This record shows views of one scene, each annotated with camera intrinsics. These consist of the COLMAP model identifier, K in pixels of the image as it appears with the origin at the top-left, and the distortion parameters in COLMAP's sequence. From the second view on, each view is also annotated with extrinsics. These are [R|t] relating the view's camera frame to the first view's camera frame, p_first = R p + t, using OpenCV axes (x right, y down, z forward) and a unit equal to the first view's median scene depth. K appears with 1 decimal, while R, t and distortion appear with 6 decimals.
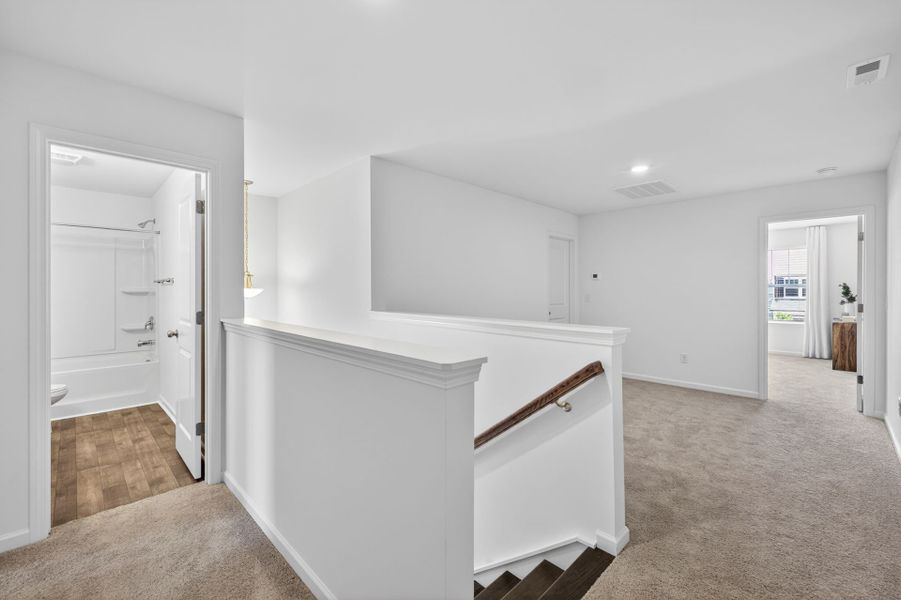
lens RADIAL K [[377.4, 0, 447.6], [0, 377.4, 297.3], [0, 0, 1]] dist [0.002134, 0.000653]
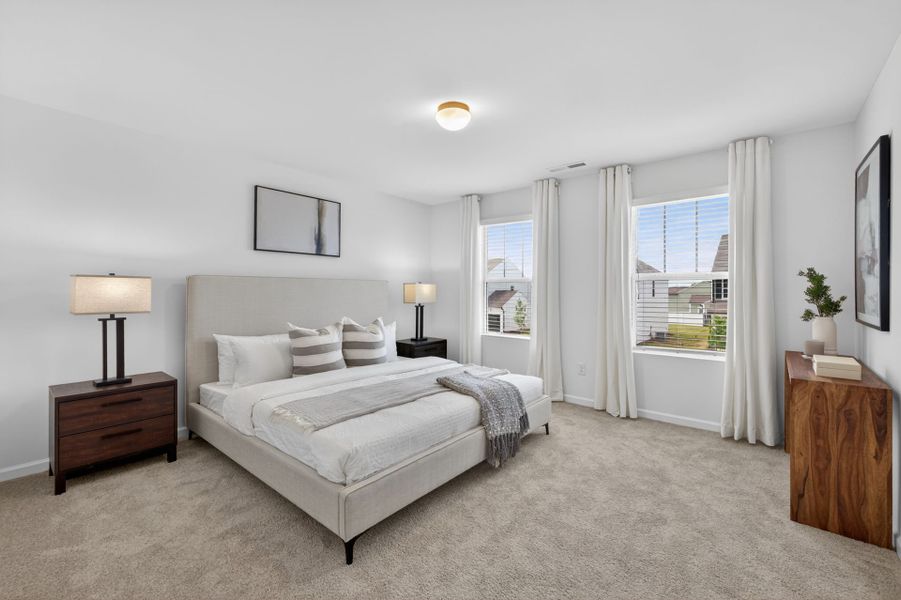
lens RADIAL K [[377.4, 0, 447.5], [0, 377.4, 296.9], [0, 0, 1]] dist [0.002134, 0.000653]
pose [[0.995936, -0.000146, 0.090059, 0.628355], [0.000496, 0.999992, -0.003866, -0.004543], [-0.090058, 0.003895, 0.995929, 0.636458]]
